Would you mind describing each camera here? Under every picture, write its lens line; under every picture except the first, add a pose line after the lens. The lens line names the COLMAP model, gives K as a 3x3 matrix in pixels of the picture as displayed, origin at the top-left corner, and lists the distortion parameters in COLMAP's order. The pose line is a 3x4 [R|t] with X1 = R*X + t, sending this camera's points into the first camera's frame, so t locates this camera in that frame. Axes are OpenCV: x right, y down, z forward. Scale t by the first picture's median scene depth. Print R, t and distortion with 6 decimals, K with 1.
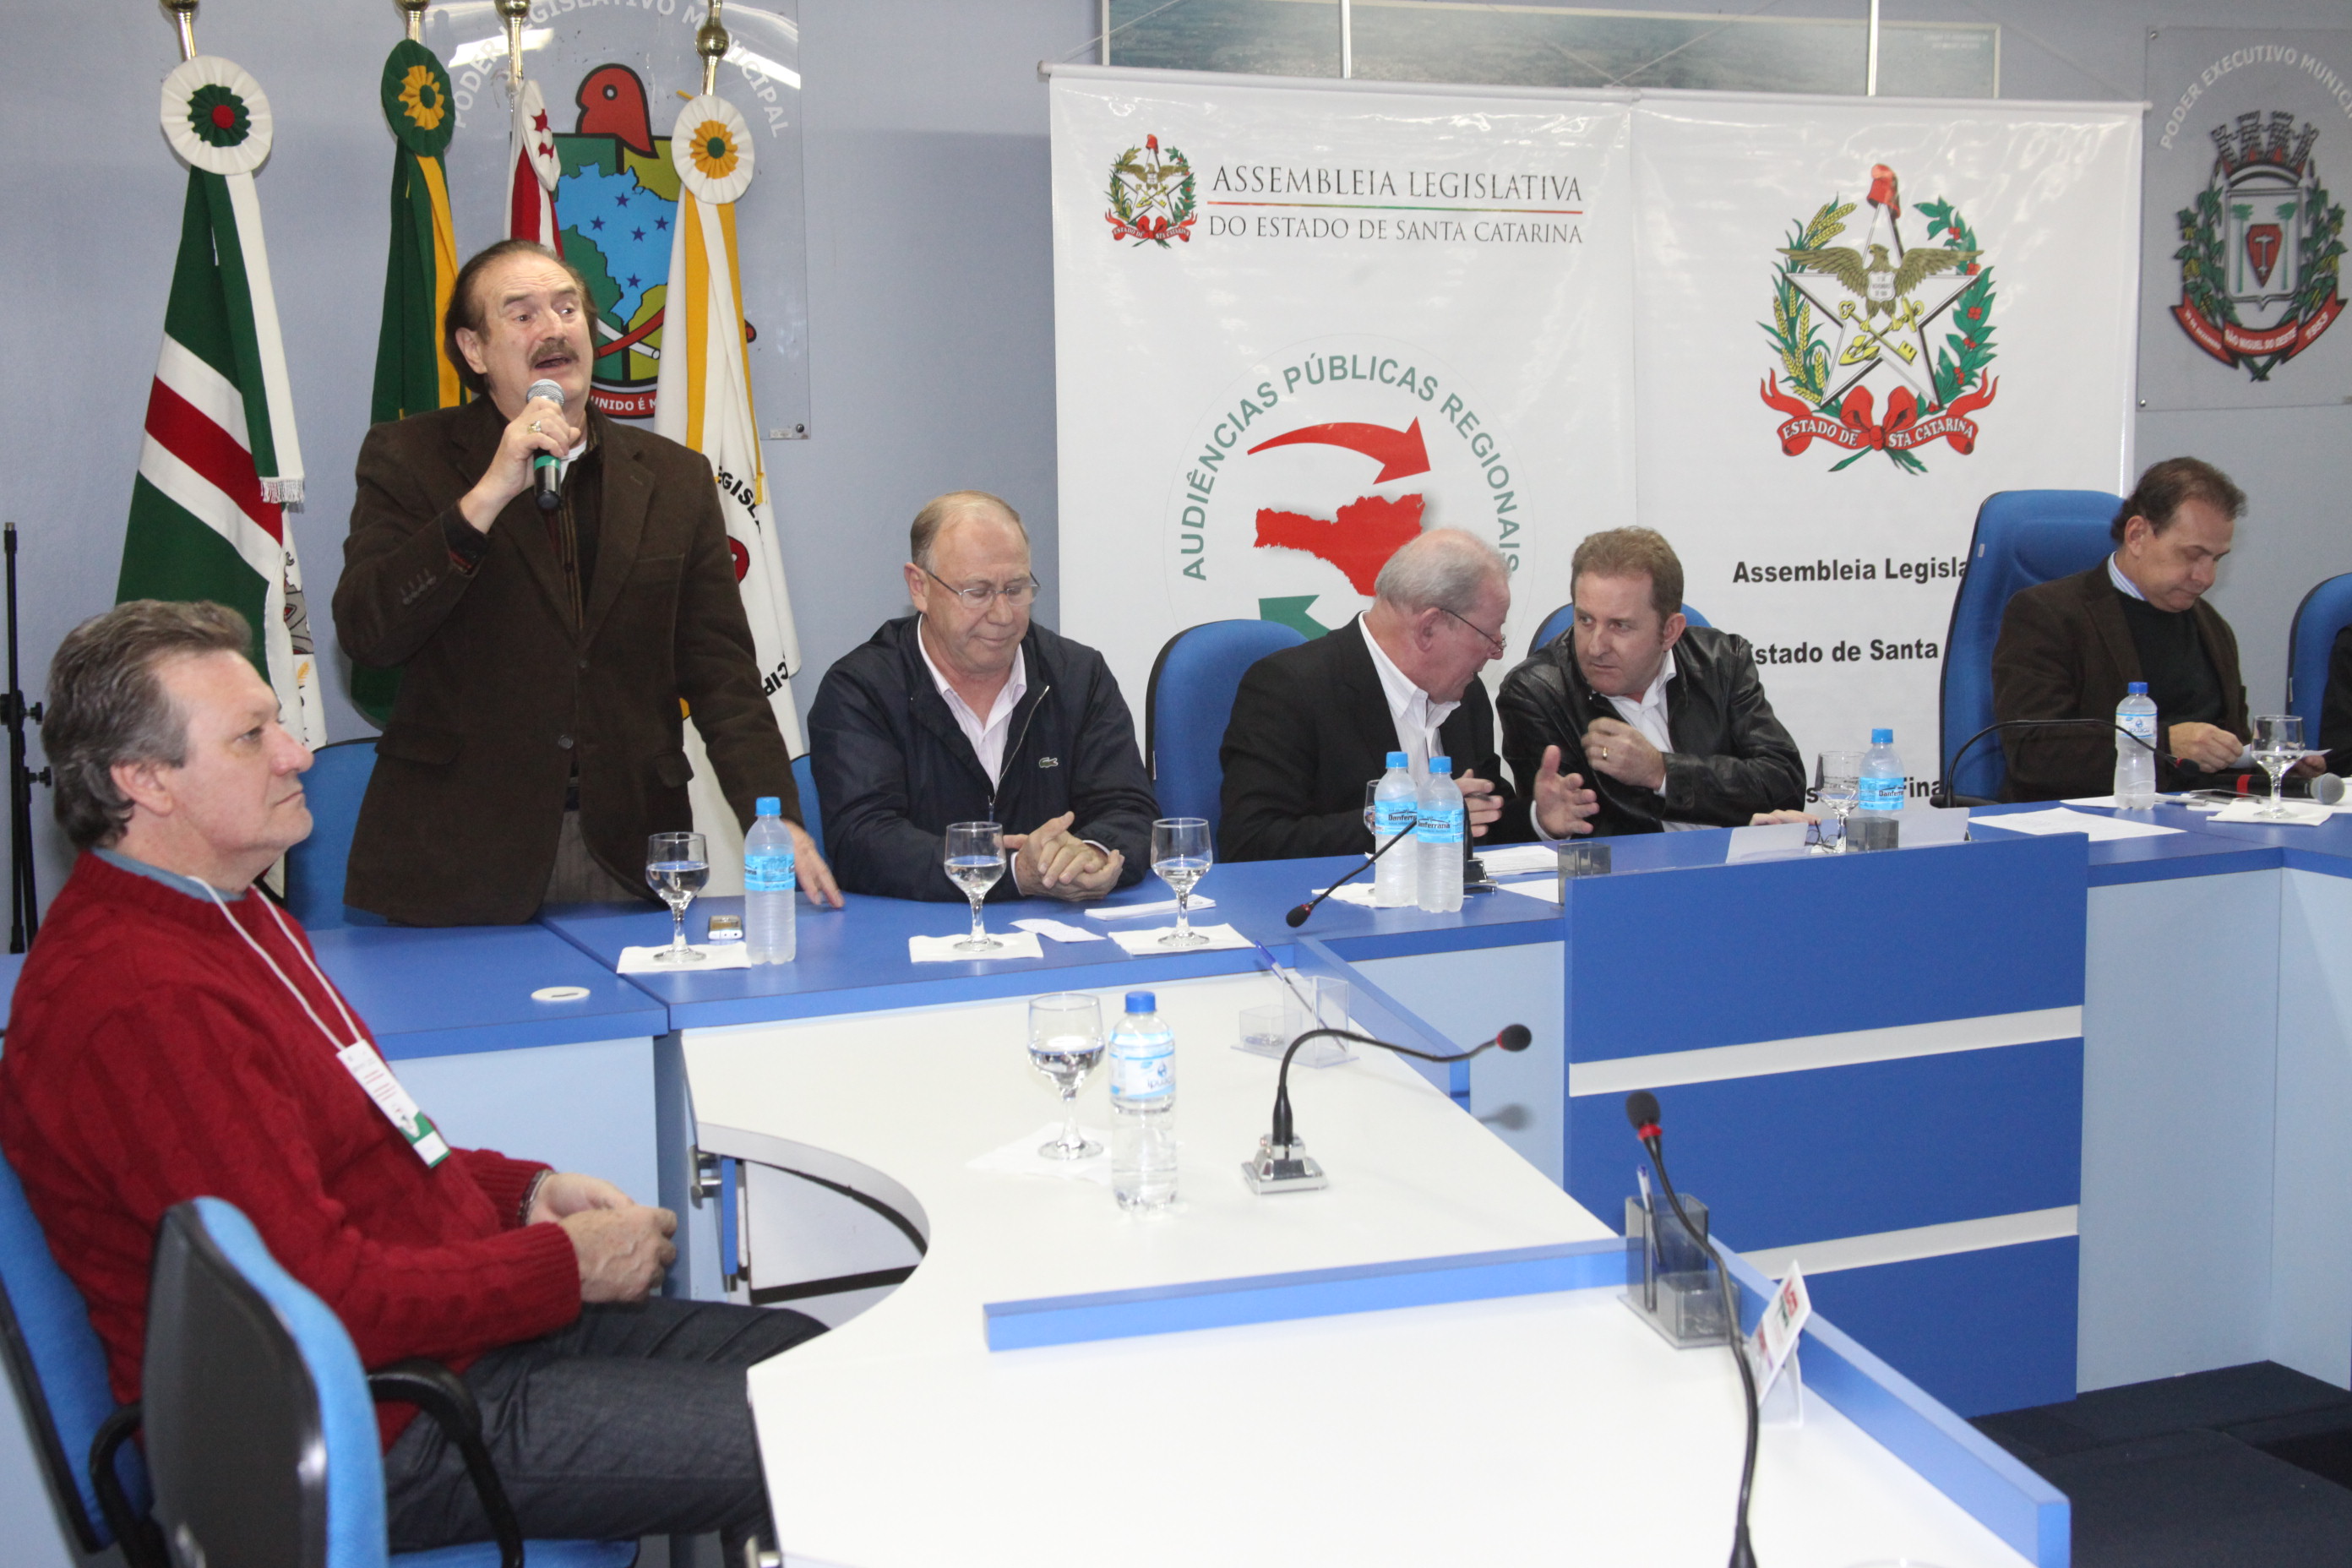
lens RADIAL K [[2940.6, 0, 1156.6], [0, 2940.6, 789.5], [0, 0, 1]] dist [0.014149, 0.000000]
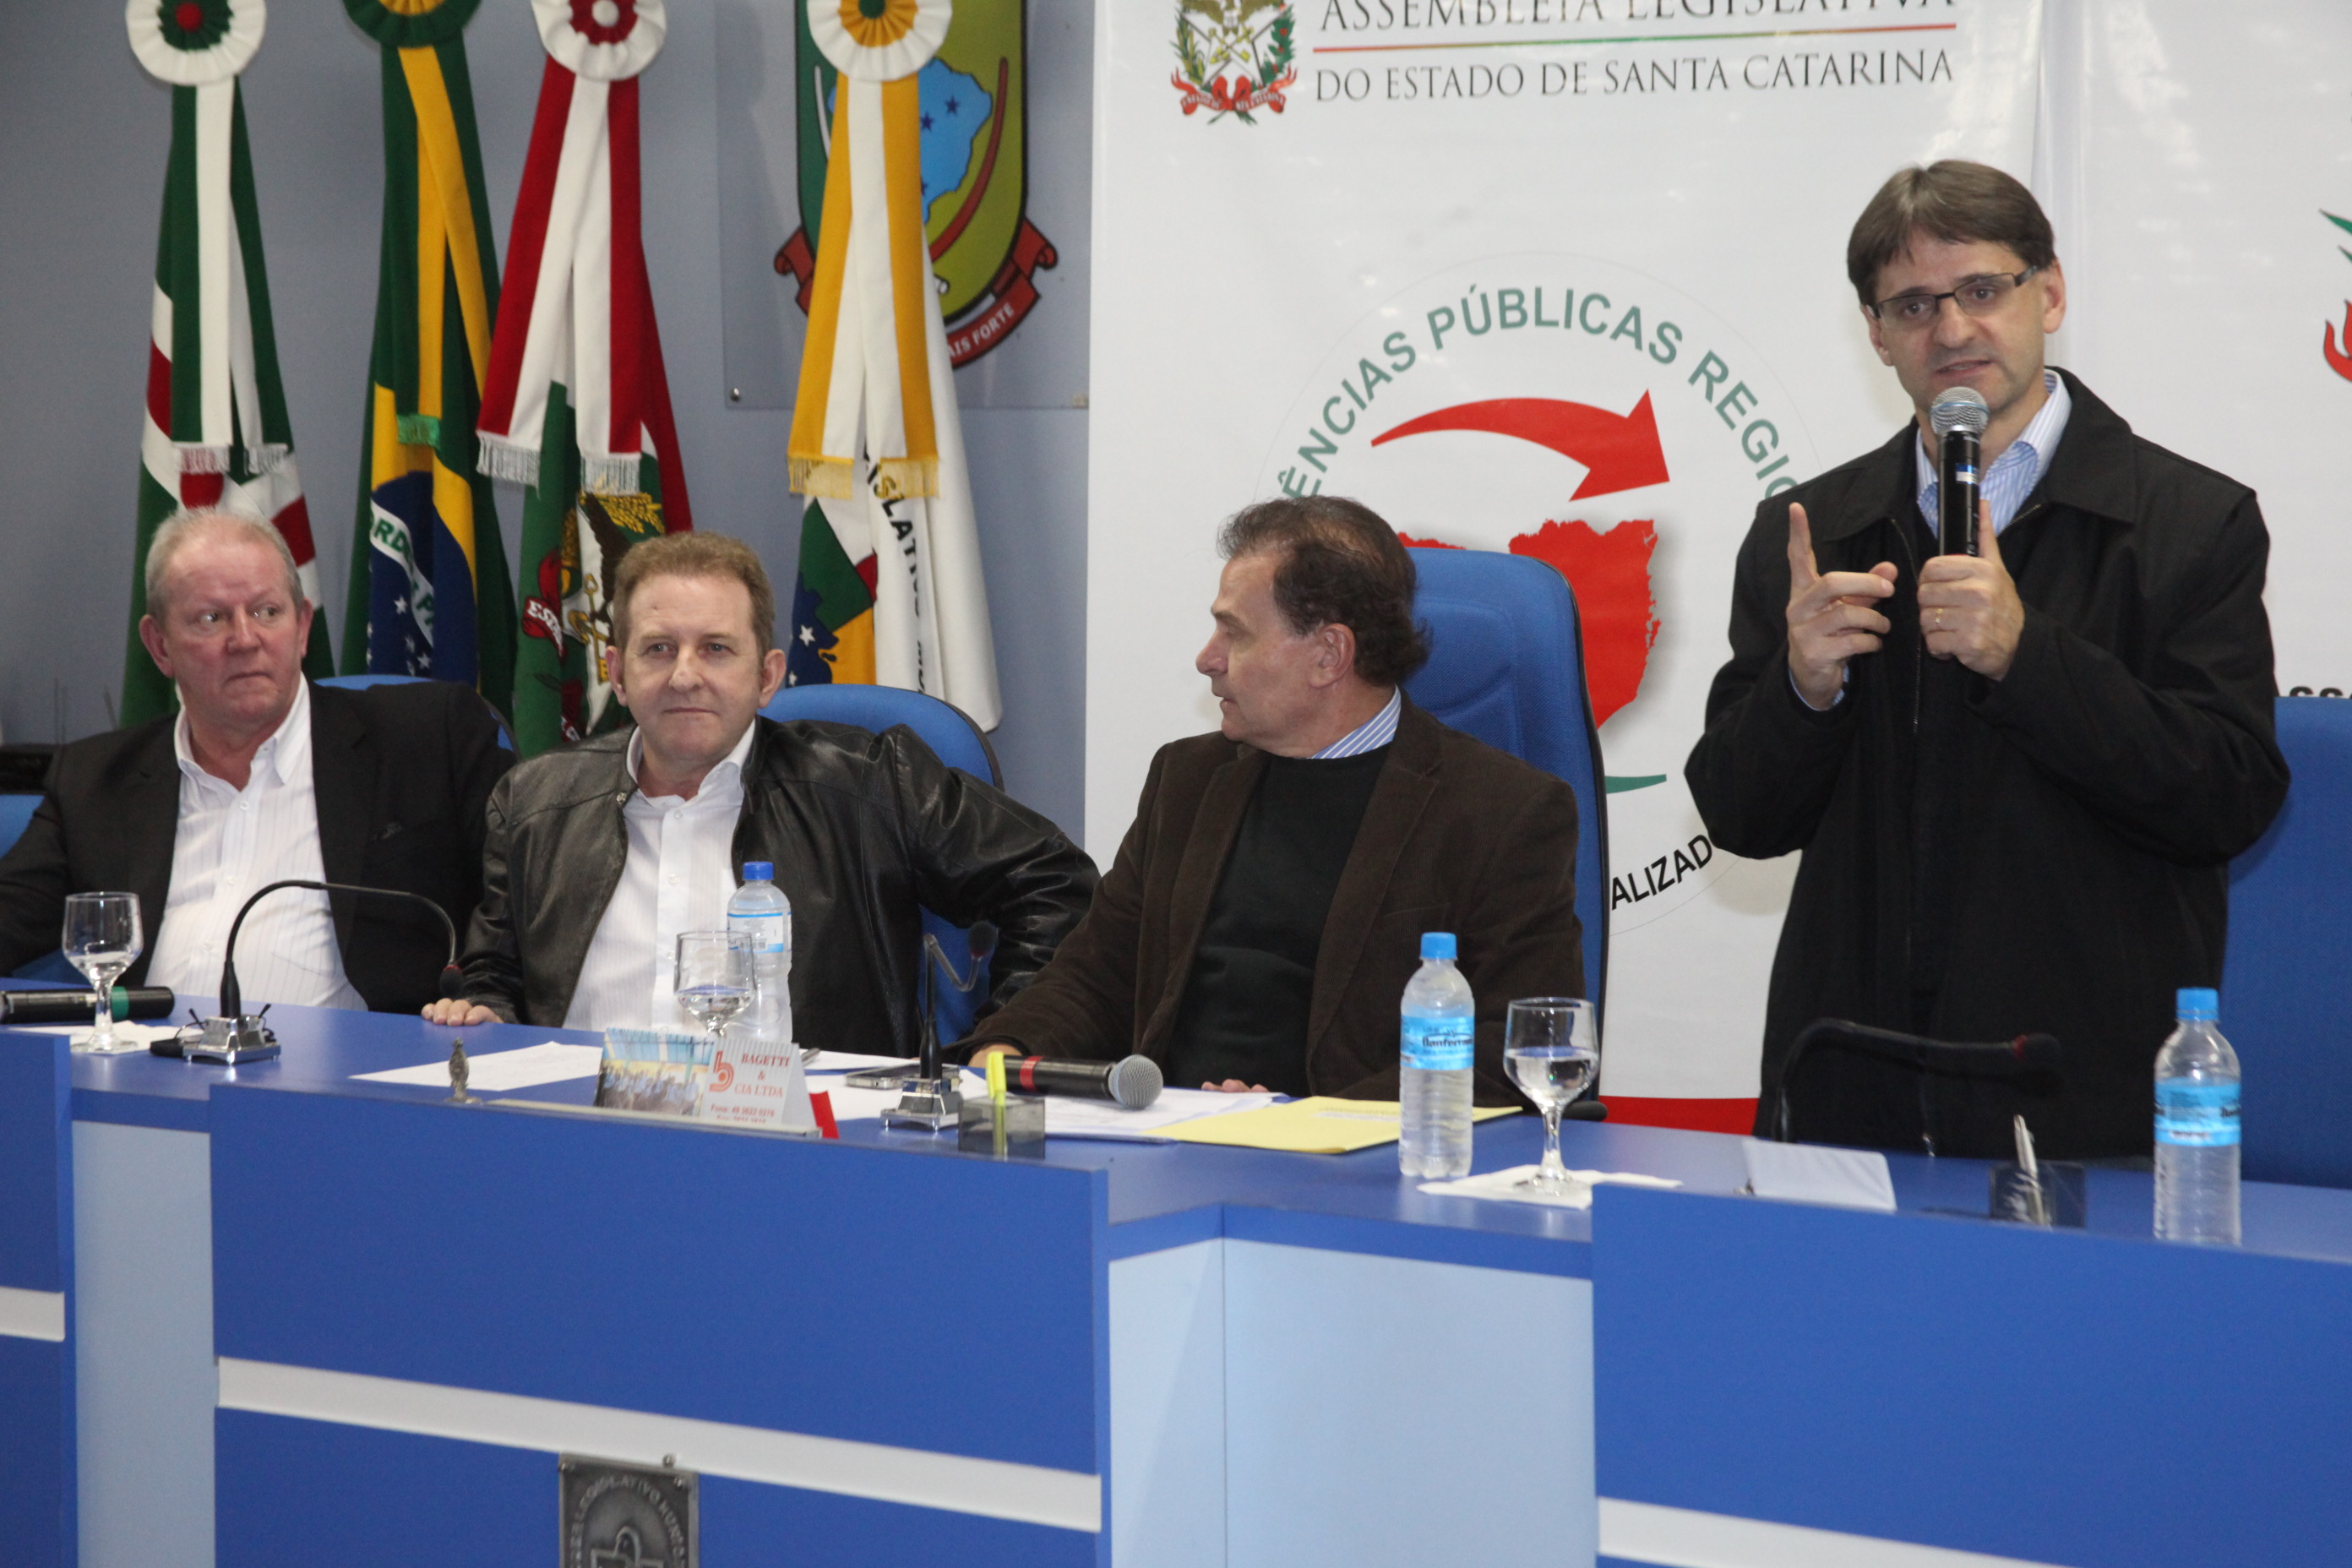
lens RADIAL K [[5655.7, 0, 1185.7], [0, 5655.7, 789.5], [0, 0, 1]] dist [0.306856, 0.000000]
pose [[0.491324, 0.083317, -0.866983, 0.978256], [-0.111016, 0.993286, 0.032542, -0.069518], [0.863873, 0.080260, 0.497274, 0.338040]]
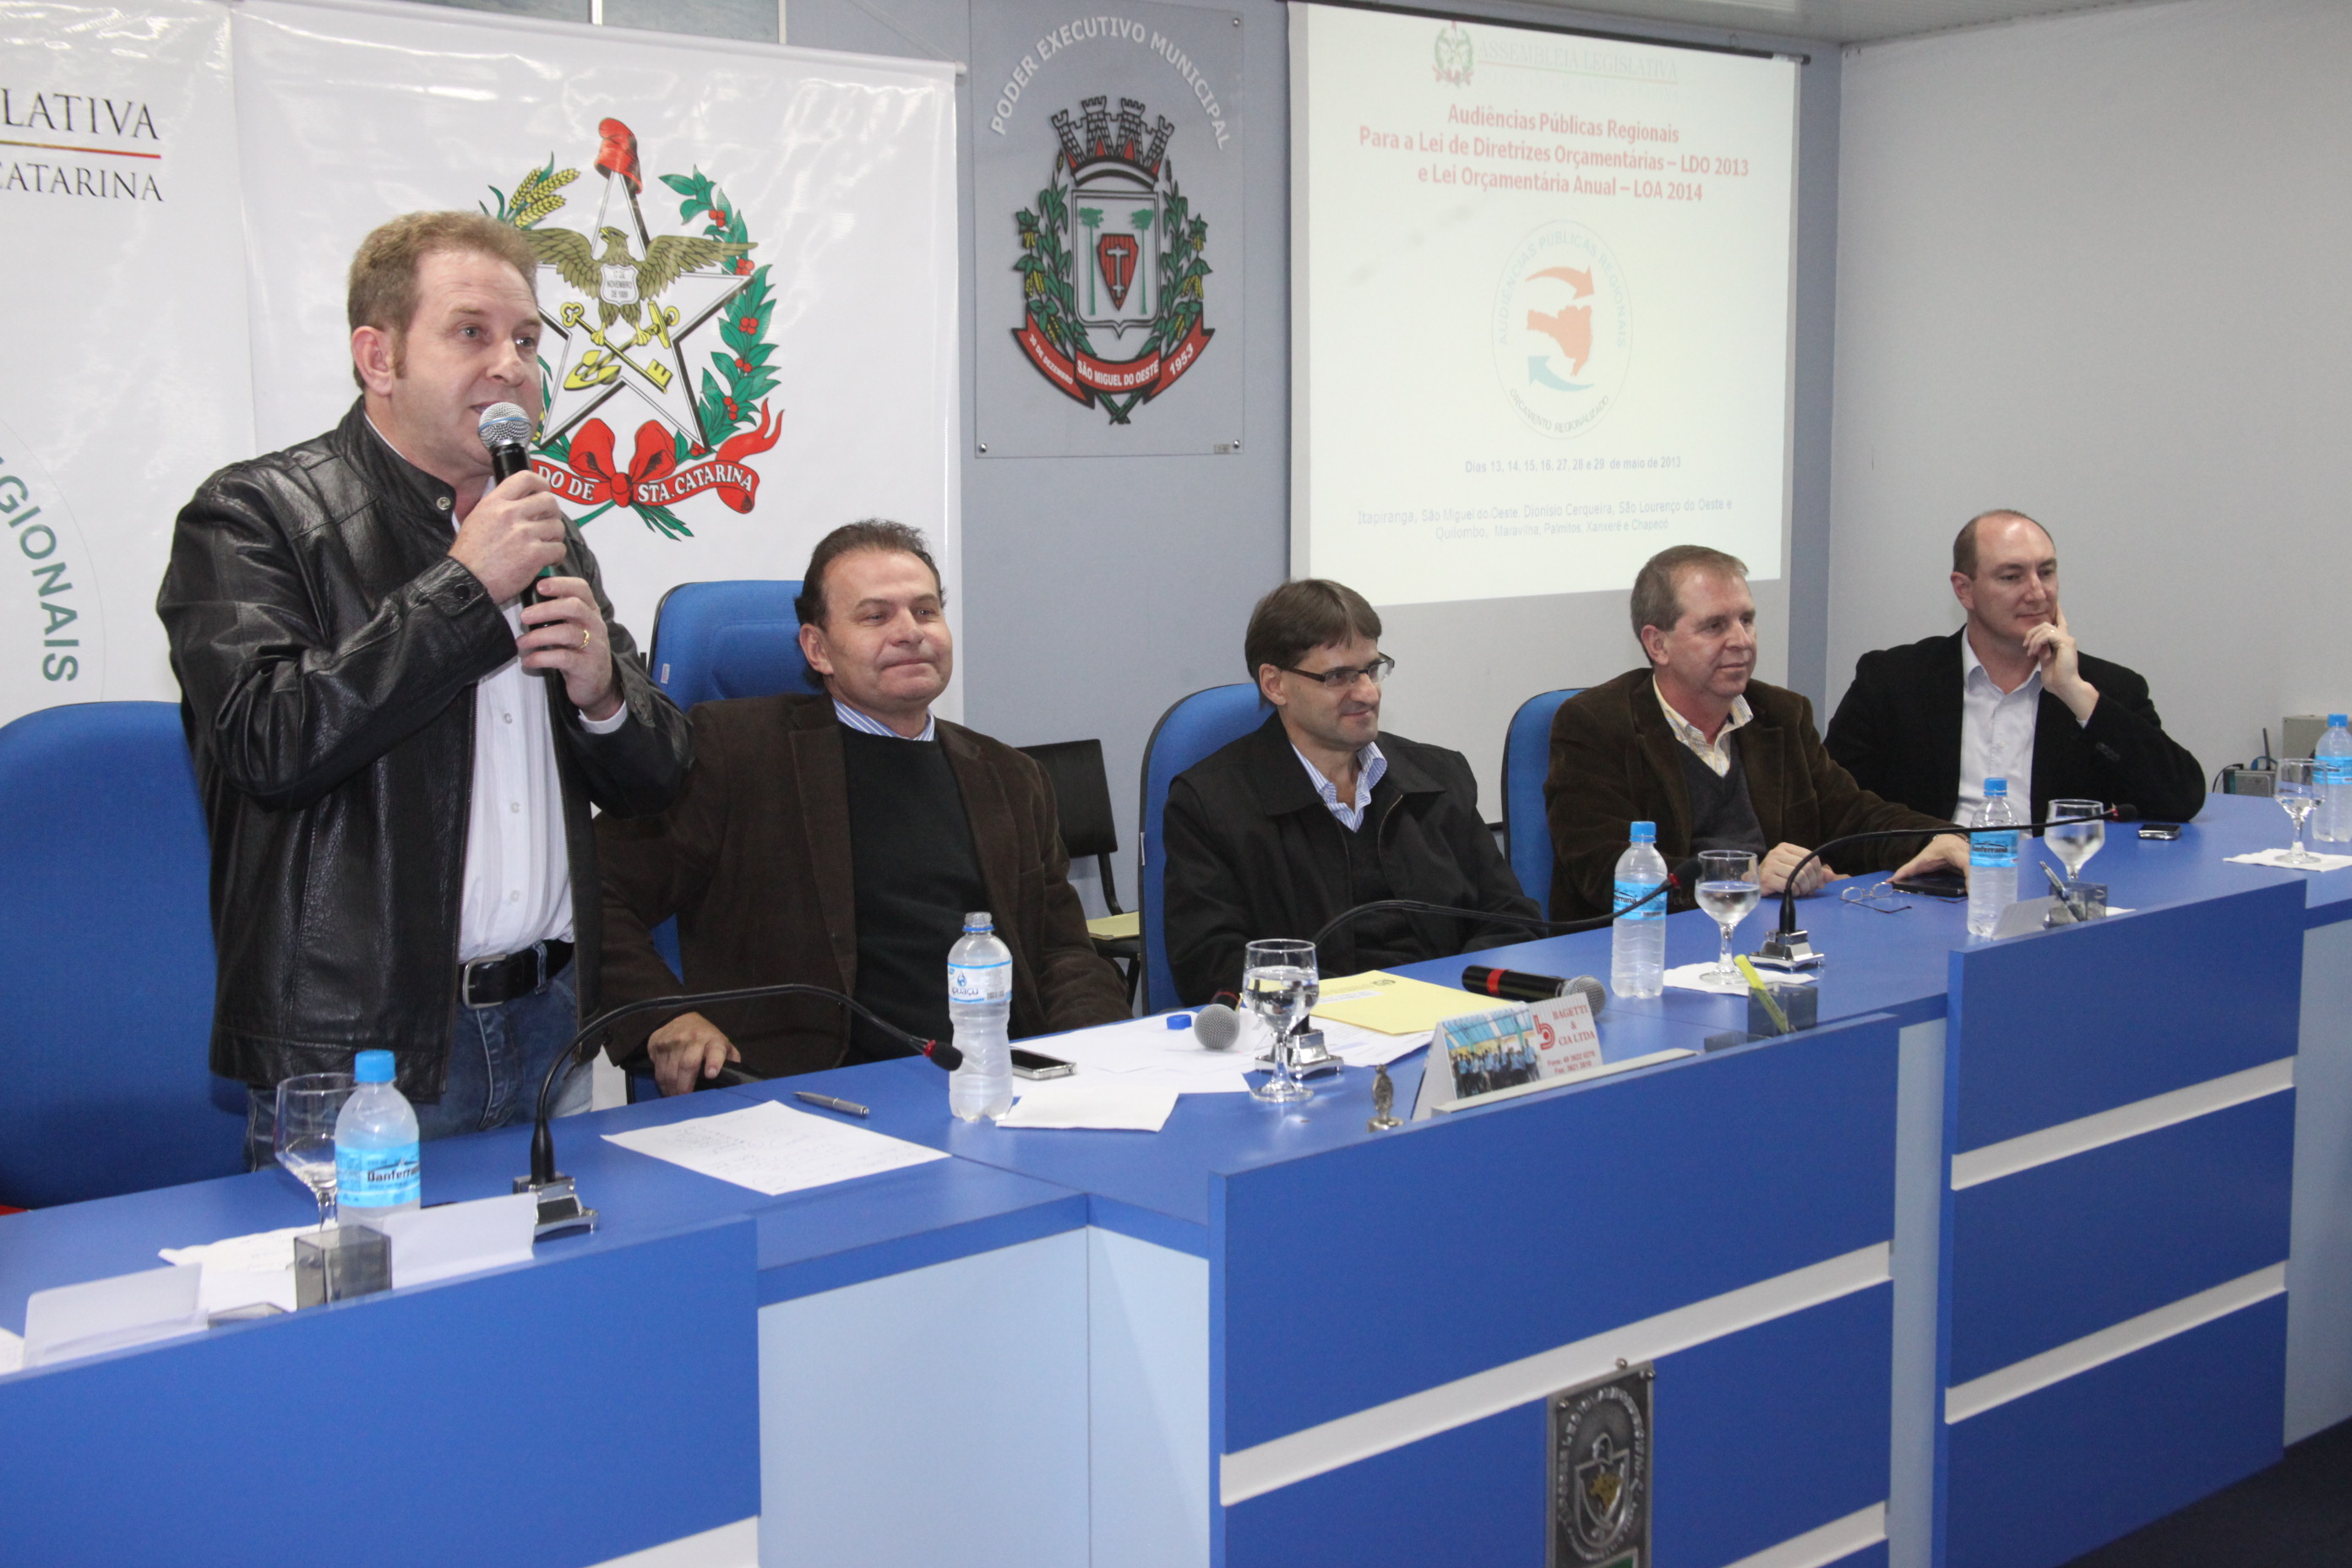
lens RADIAL K [[2940.6, 0, 1166.3], [0, 2940.6, 797.6], [0, 0, 1]] dist [0.014149, 0.000000]
pose [[0.937936, -0.024951, 0.345909, 0.117794], [0.028031, 0.999599, -0.003903, -0.036294], [-0.345673, 0.013357, 0.938260, 0.266433]]
